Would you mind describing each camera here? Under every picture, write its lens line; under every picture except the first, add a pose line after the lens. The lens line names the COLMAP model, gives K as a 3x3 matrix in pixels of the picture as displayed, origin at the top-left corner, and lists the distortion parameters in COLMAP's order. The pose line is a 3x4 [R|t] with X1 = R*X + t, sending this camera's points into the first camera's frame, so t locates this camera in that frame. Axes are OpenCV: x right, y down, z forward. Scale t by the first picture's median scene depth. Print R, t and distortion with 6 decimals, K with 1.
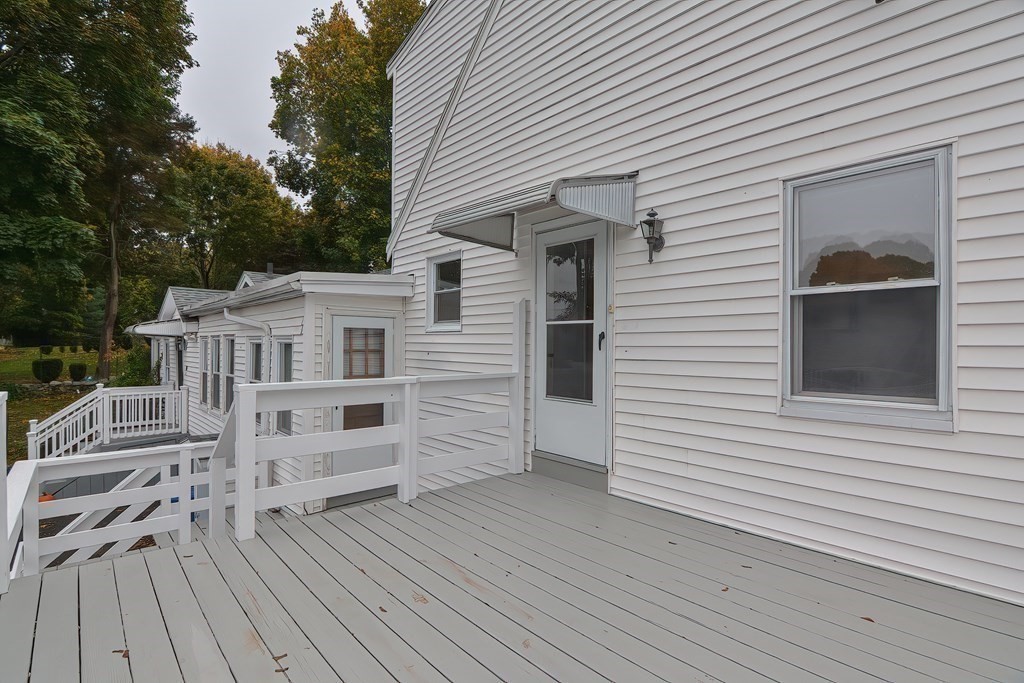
lens RADIAL K [[500.9, 0, 506.7], [0, 500.9, 349.1], [0, 0, 1]] dist [-0.005800, -0.009820]
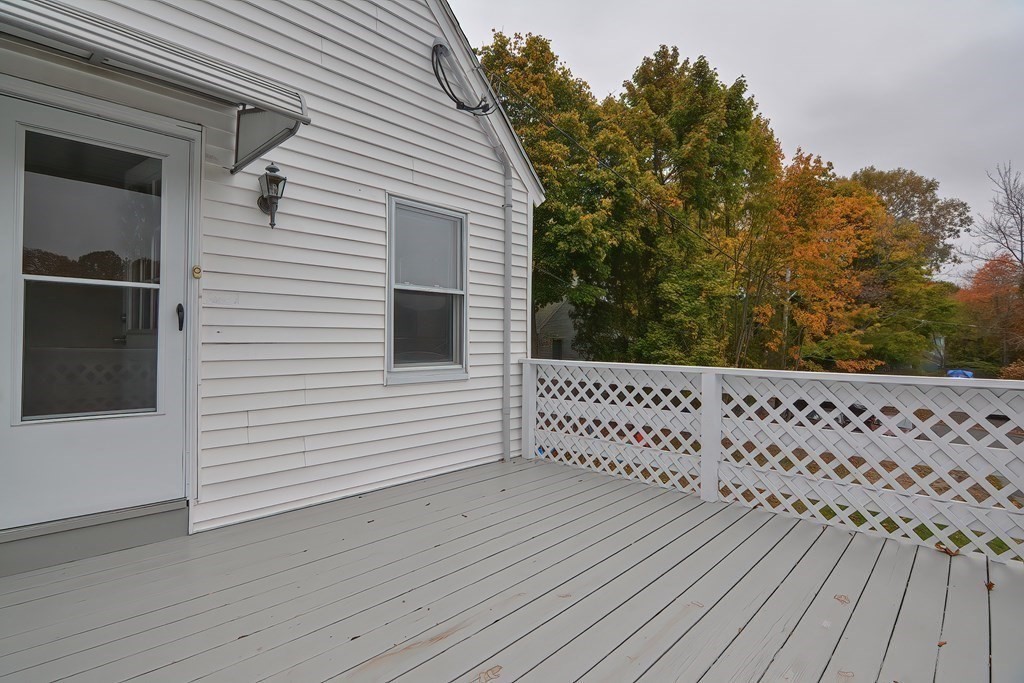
lens RADIAL K [[500.9, 0, 505.0], [0, 500.9, 338.4], [0, 0, 1]] dist [-0.005800, -0.009820]
pose [[-0.087360, -0.010676, 0.996120, -0.574300], [-0.008053, 0.999917, 0.010010, 0.002825], [-0.996144, -0.007147, -0.087439, 0.671840]]
